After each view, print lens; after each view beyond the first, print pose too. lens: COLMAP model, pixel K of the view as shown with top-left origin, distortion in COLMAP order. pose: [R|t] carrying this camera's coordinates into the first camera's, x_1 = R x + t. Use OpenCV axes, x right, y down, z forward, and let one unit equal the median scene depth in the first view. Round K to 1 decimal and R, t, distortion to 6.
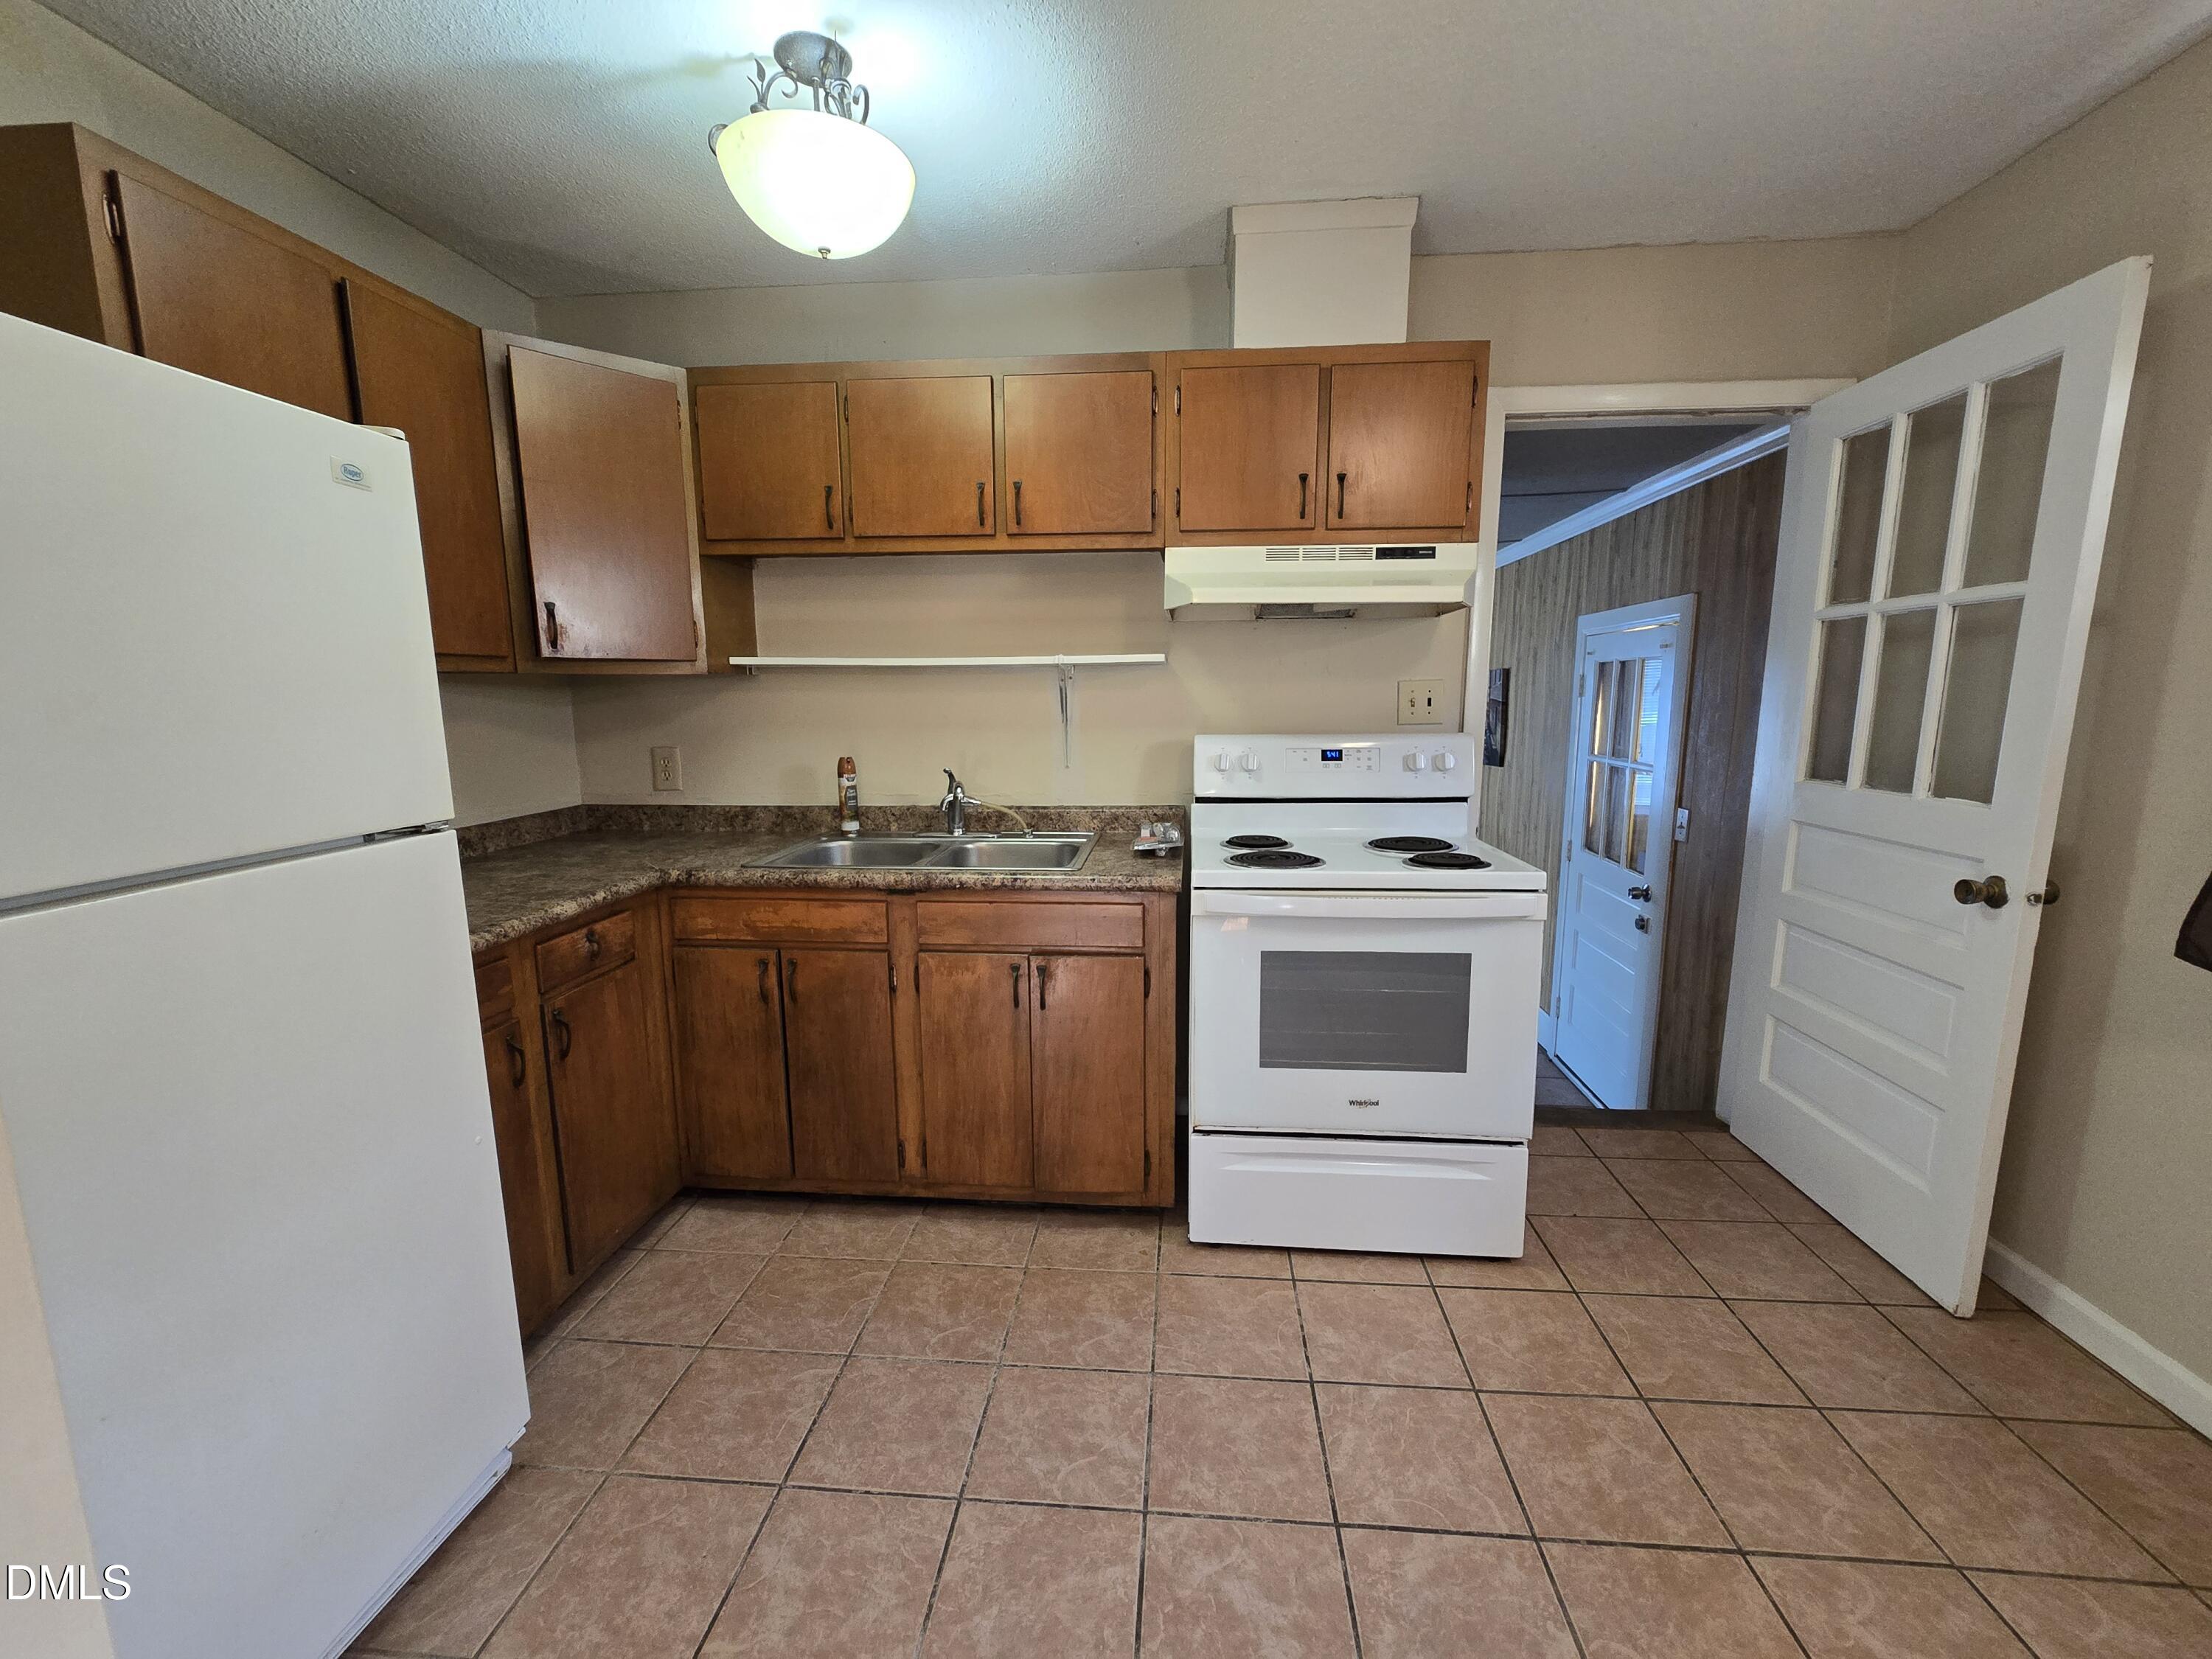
lens RADIAL K [[902.7, 0, 1110.4], [0, 902.7, 838.5], [0, 0, 1]] dist [0.002782, 0.000148]
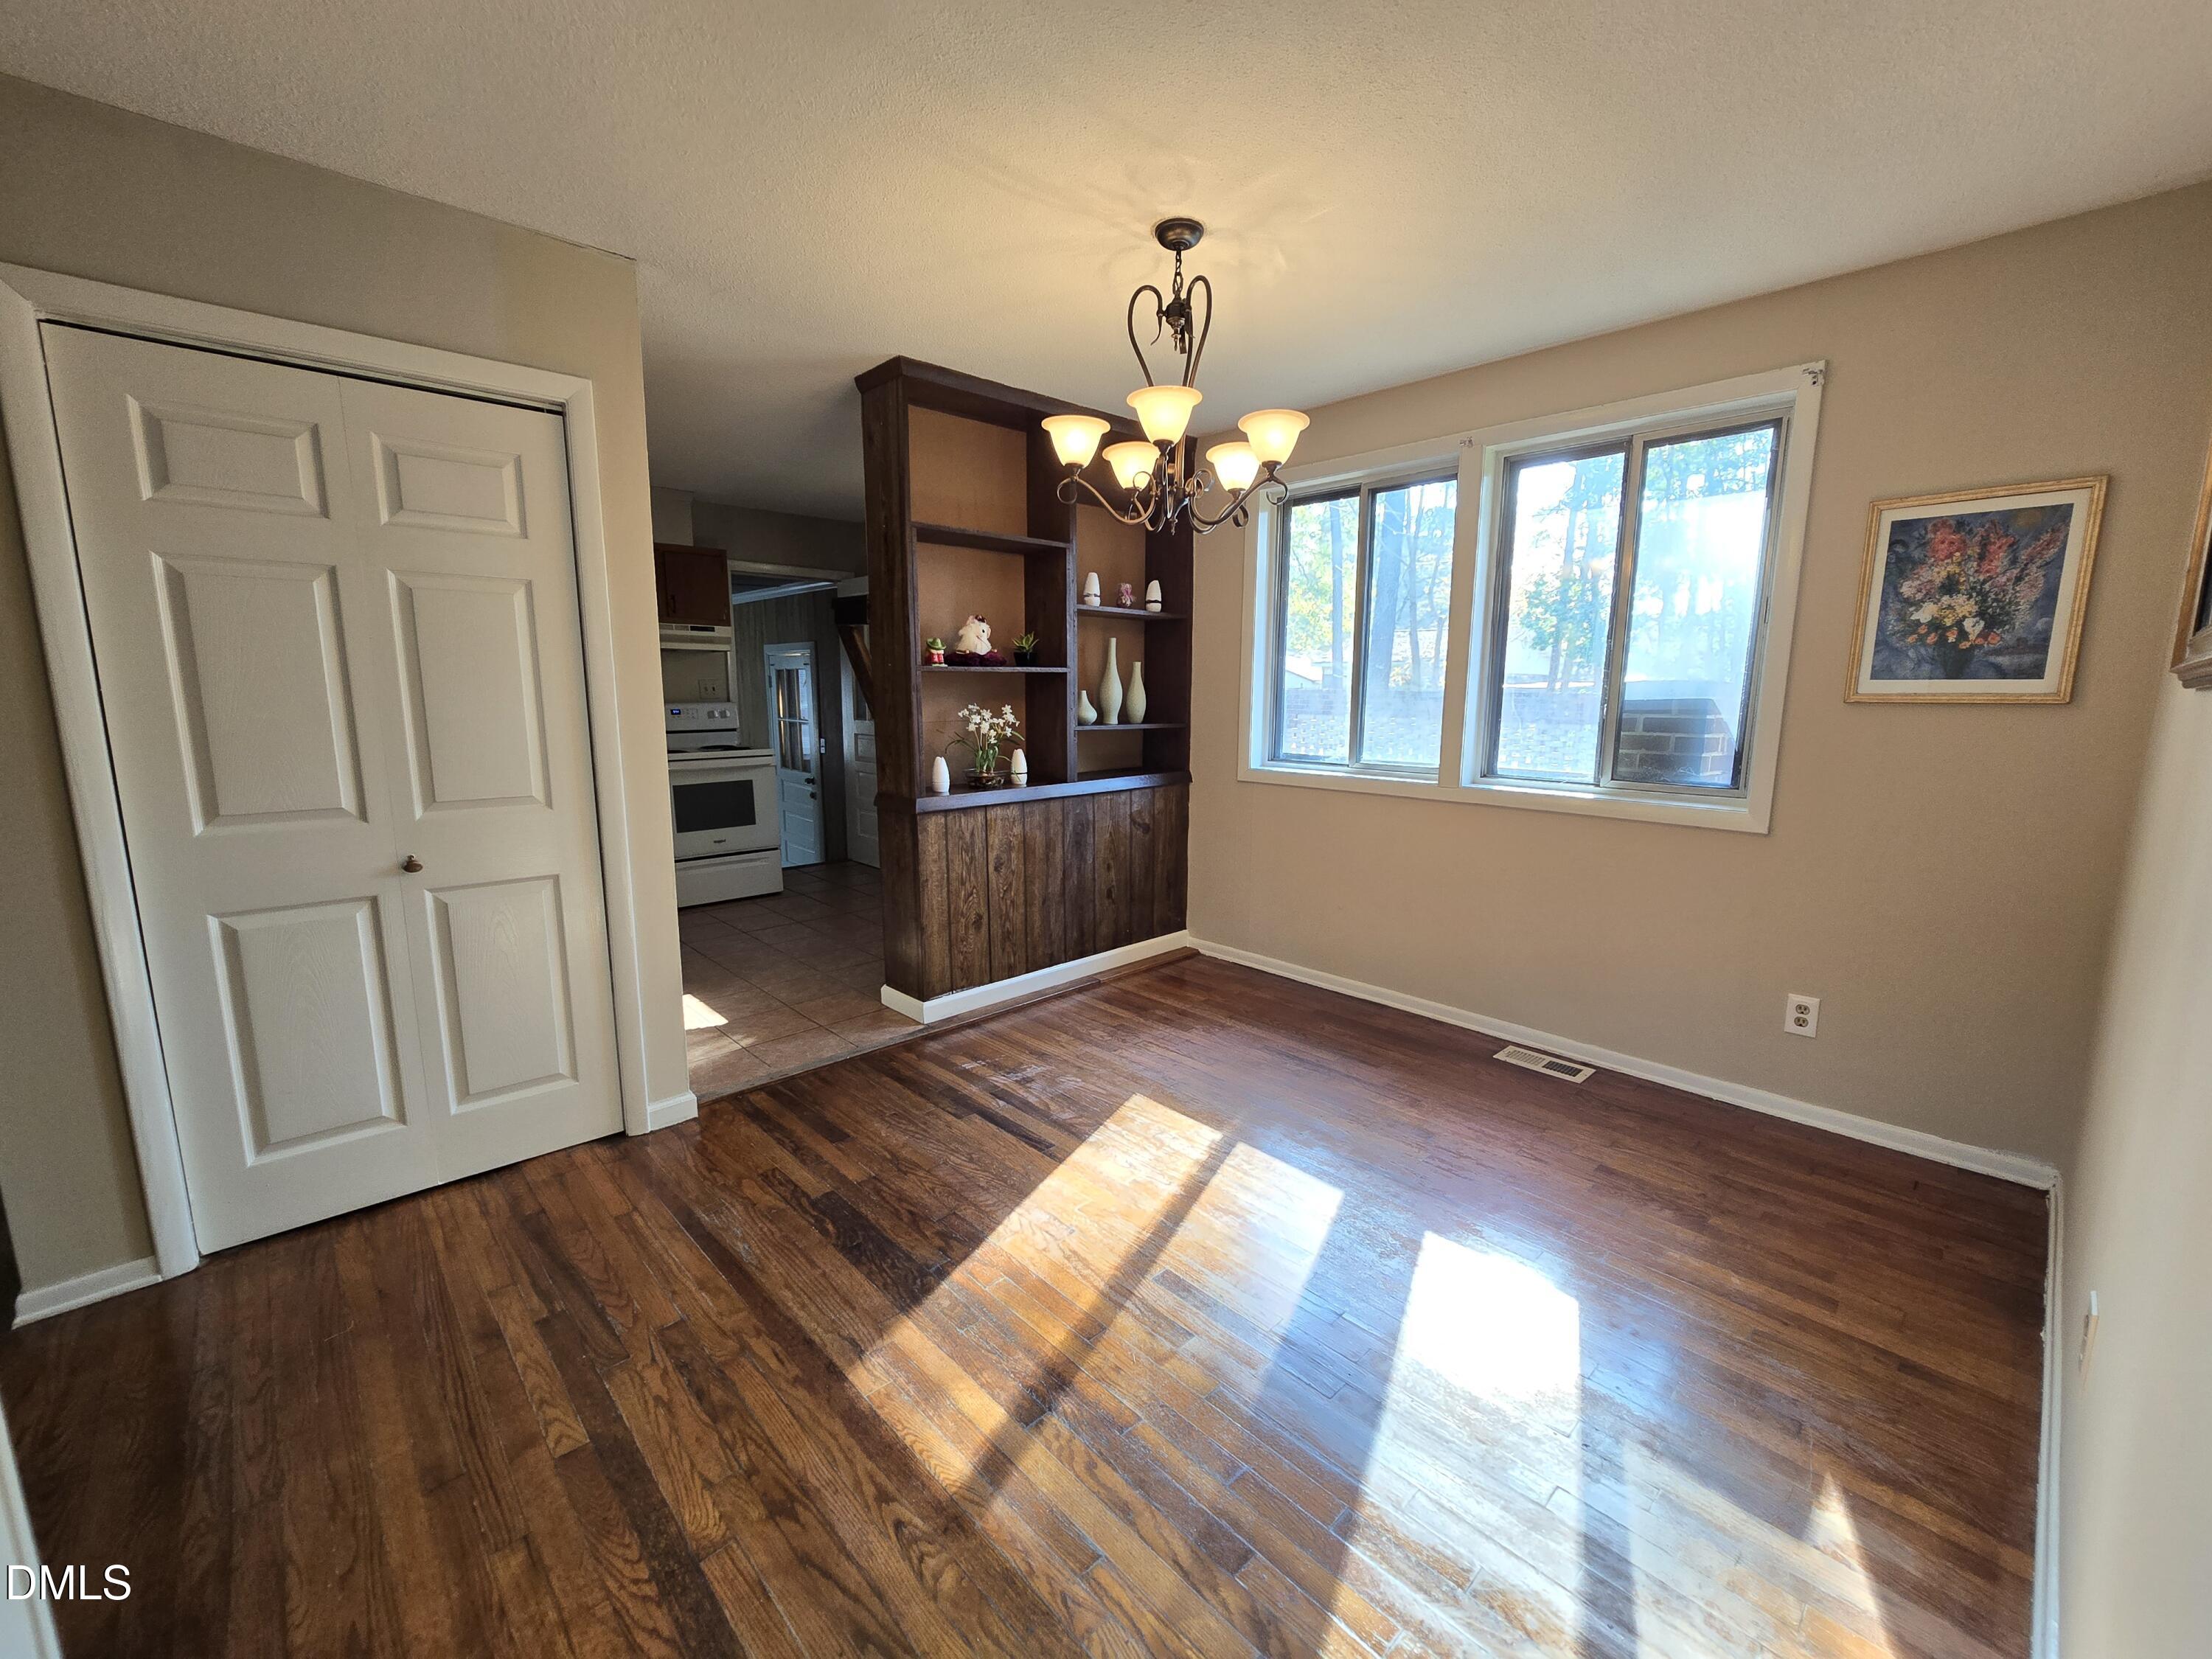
lens RADIAL K [[902.7, 0, 1111.8], [0, 902.7, 838.3], [0, 0, 1]] dist [0.002782, 0.000148]
pose [[0.661024, -0.114548, 0.741570, -0.559031], [0.108454, 0.992487, 0.056632, 0.159112], [-0.742486, 0.042991, 0.668481, -0.983615]]
